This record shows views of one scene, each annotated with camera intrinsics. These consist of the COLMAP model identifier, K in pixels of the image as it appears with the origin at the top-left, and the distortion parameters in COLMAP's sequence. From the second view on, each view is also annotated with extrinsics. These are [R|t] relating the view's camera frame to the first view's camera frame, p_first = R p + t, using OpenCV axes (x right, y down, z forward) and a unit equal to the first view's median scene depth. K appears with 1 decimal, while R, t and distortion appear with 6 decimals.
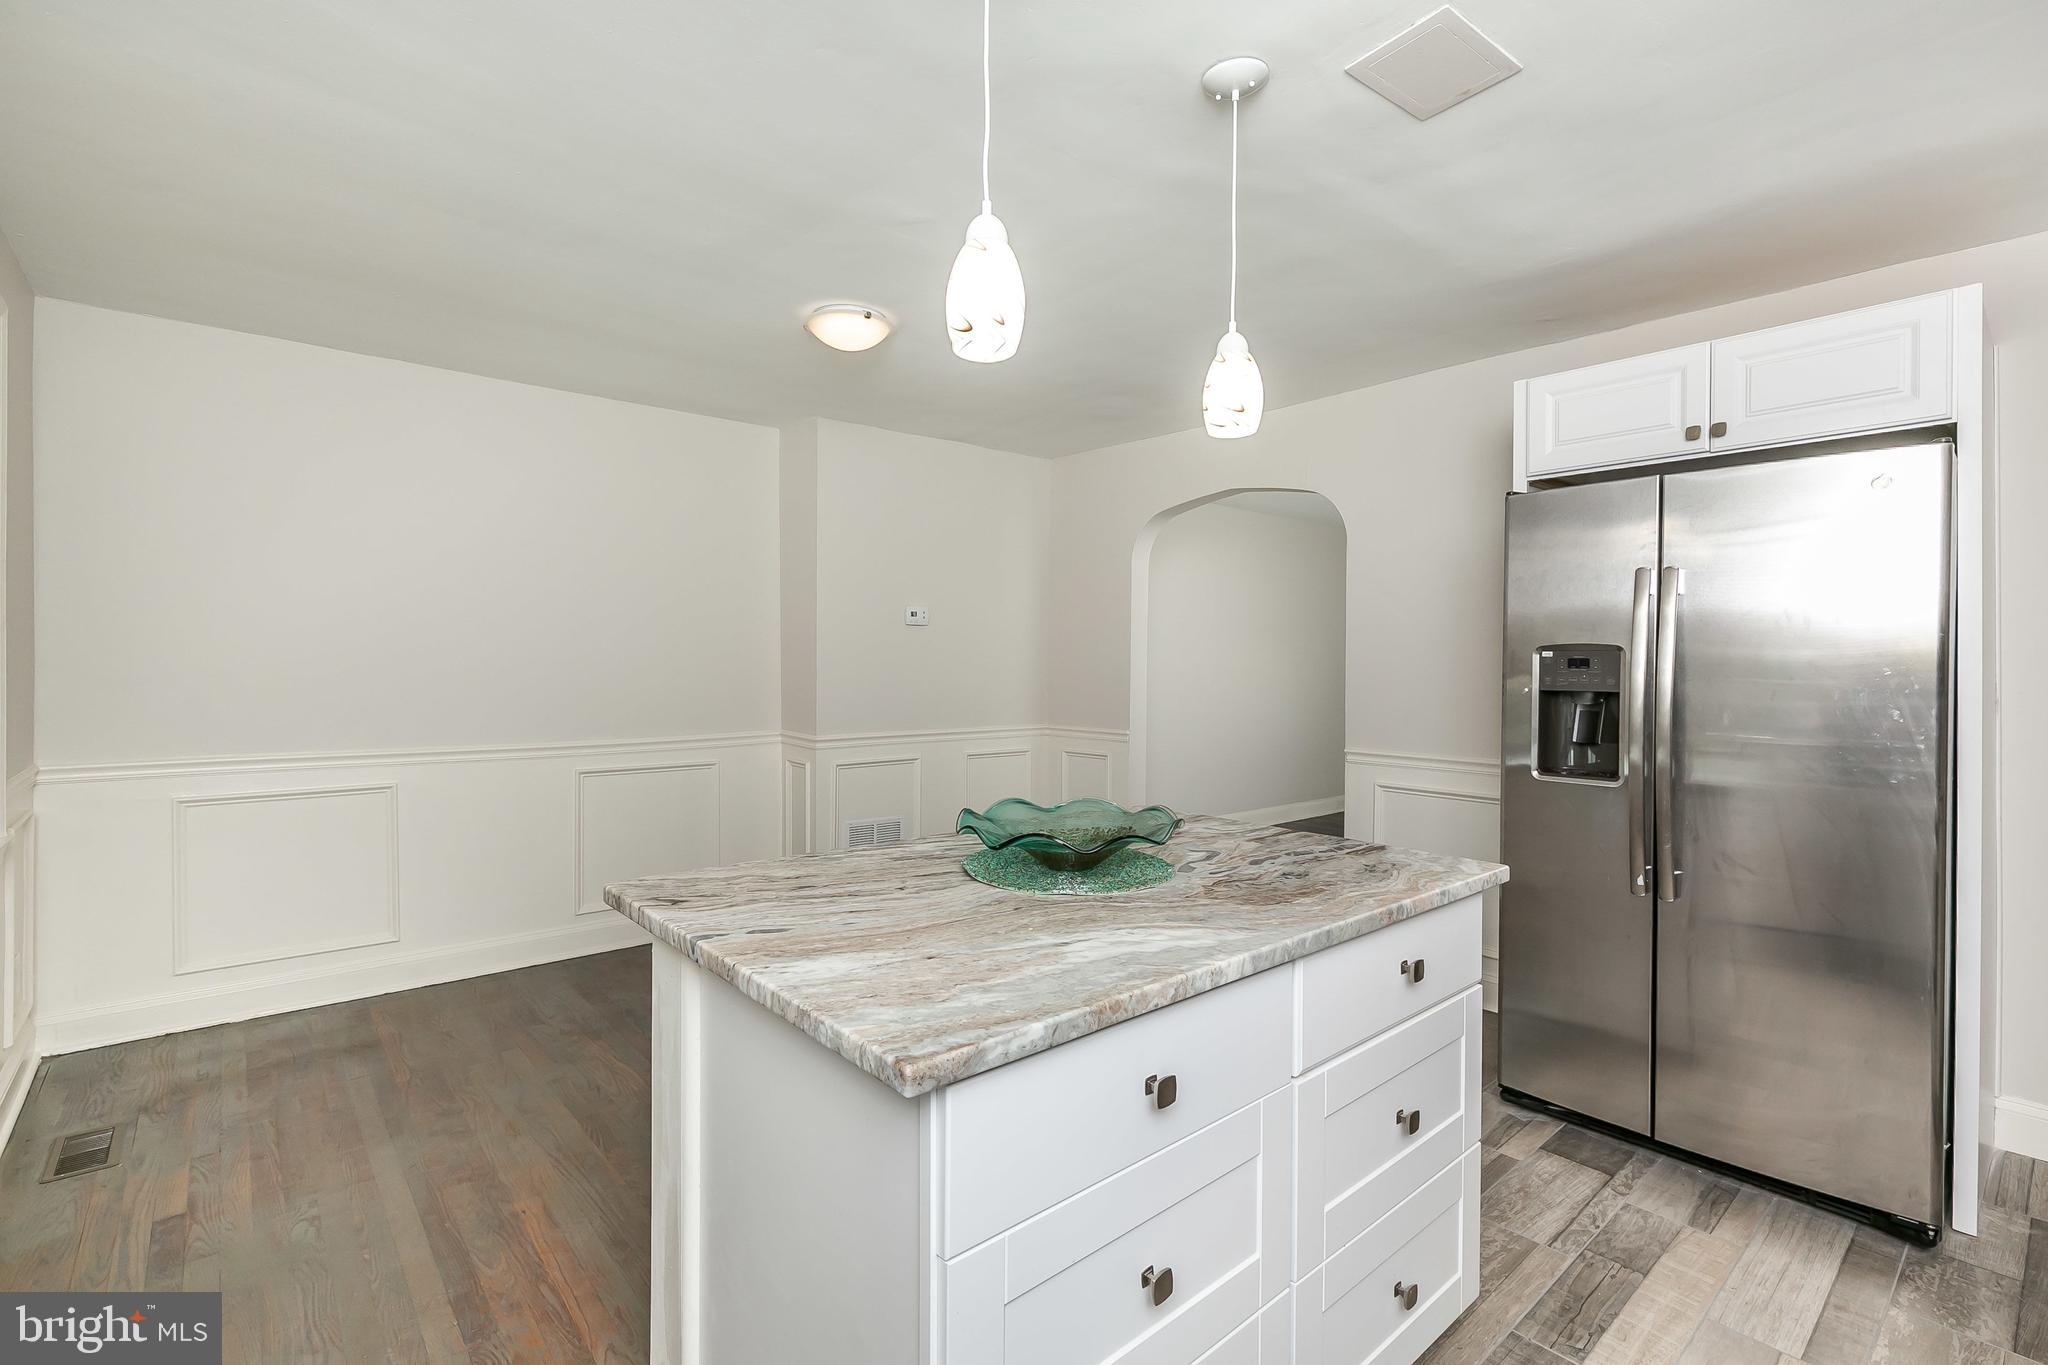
lens RADIAL K [[934.3, 0, 1028.3], [0, 934.3, 655.8], [0, 0, 1]] dist [0.003914, -0.000044]
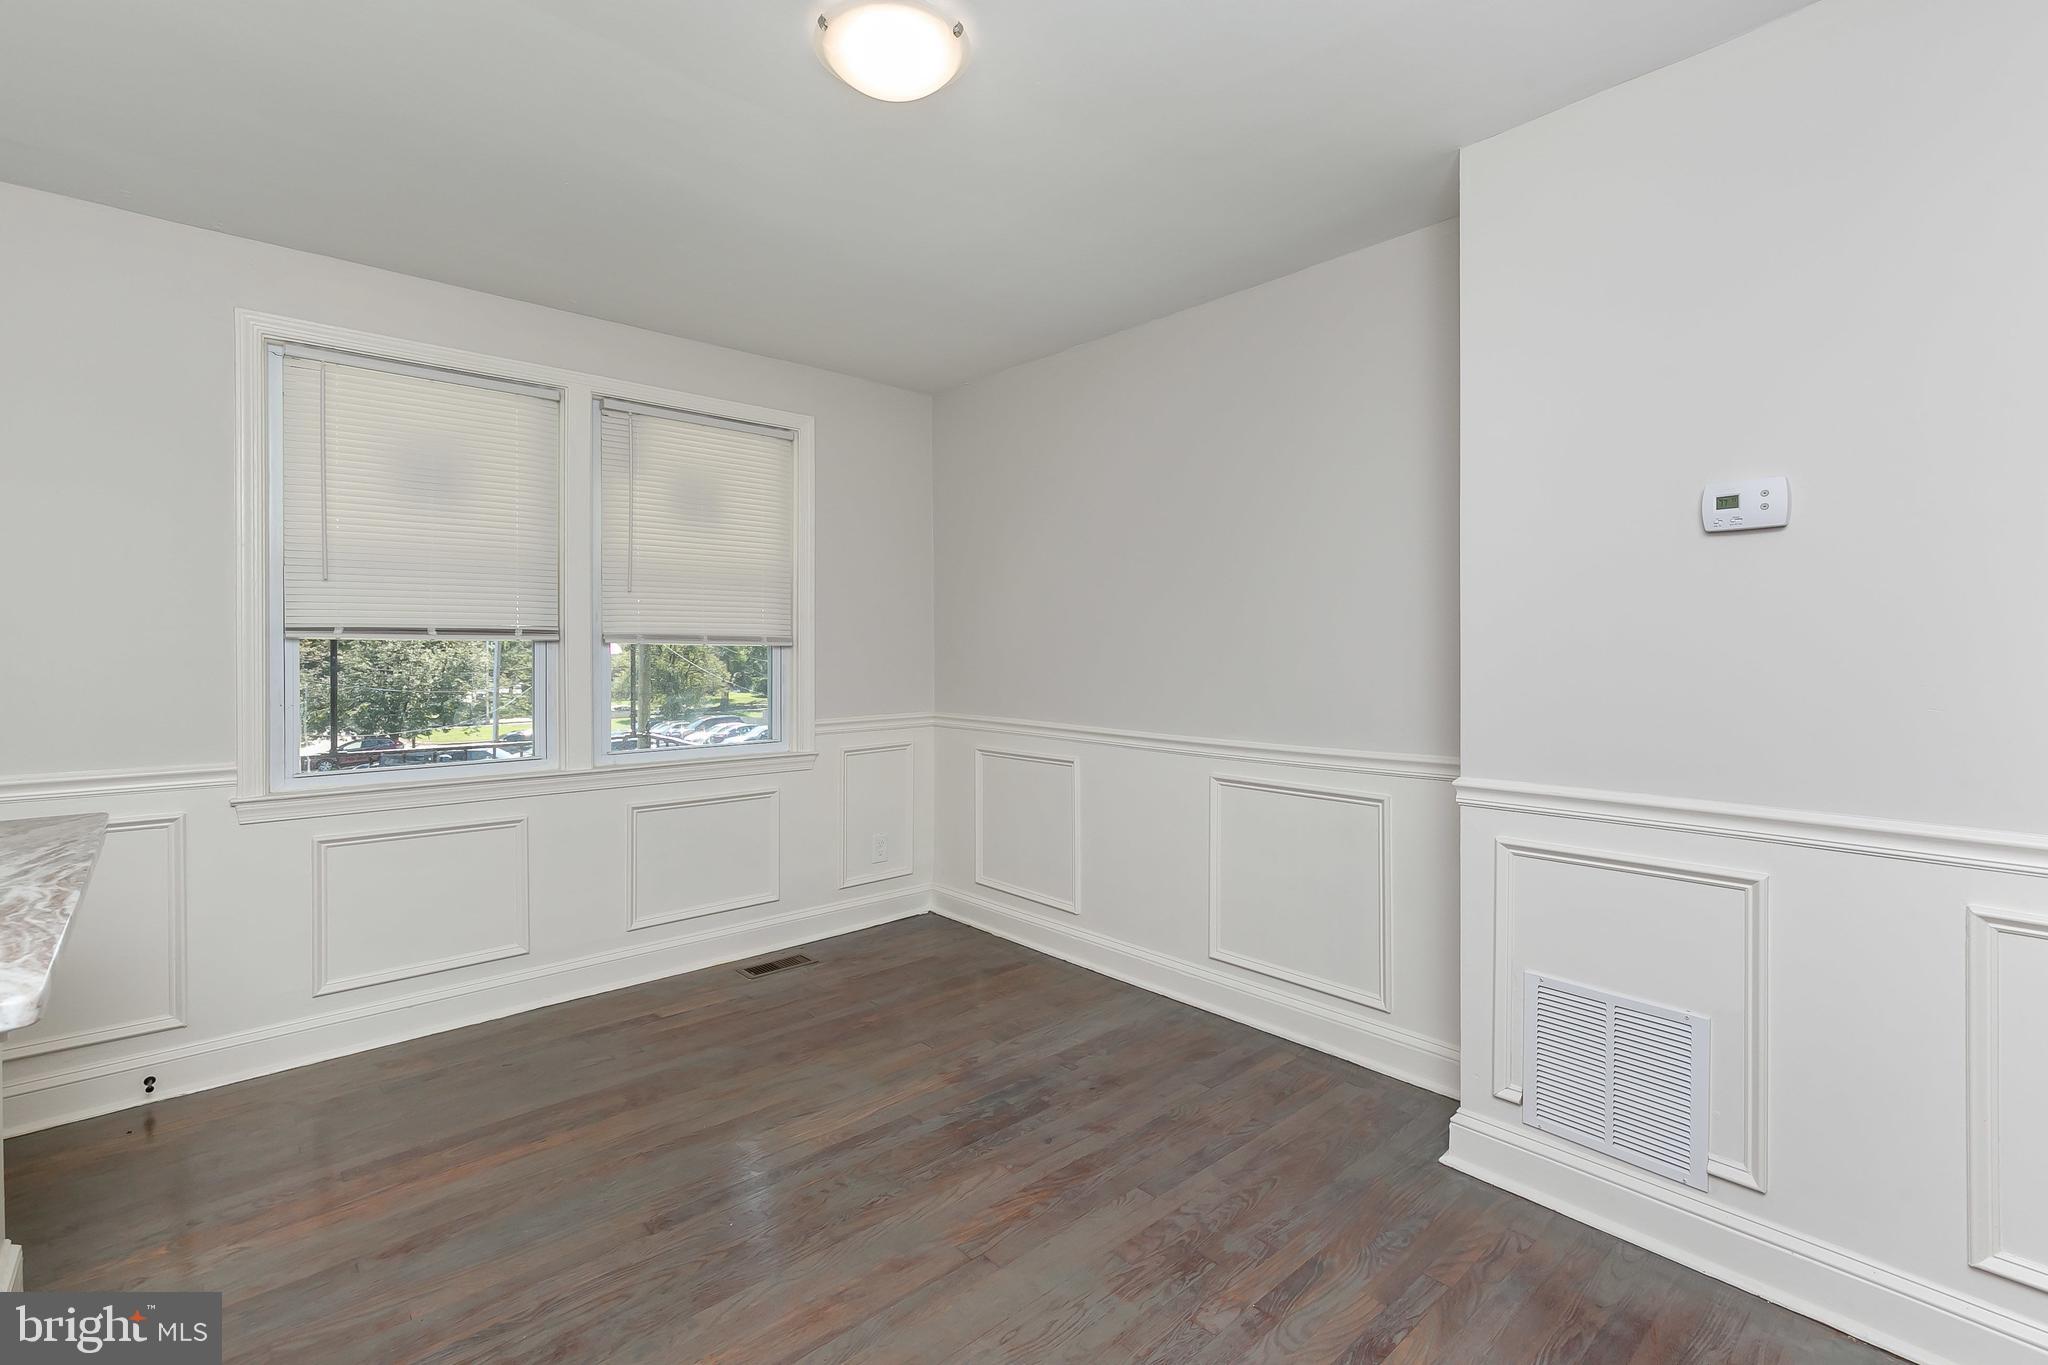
lens RADIAL K [[934.3, 0, 1028.3], [0, 934.3, 655.8], [0, 0, 1]] dist [0.003914, -0.000044]
pose [[0.035257, 0.008737, -0.999340, 0.451560], [0.003215, 0.999956, 0.008856, 0.025478], [0.999373, -0.003526, 0.035227, 1.255683]]
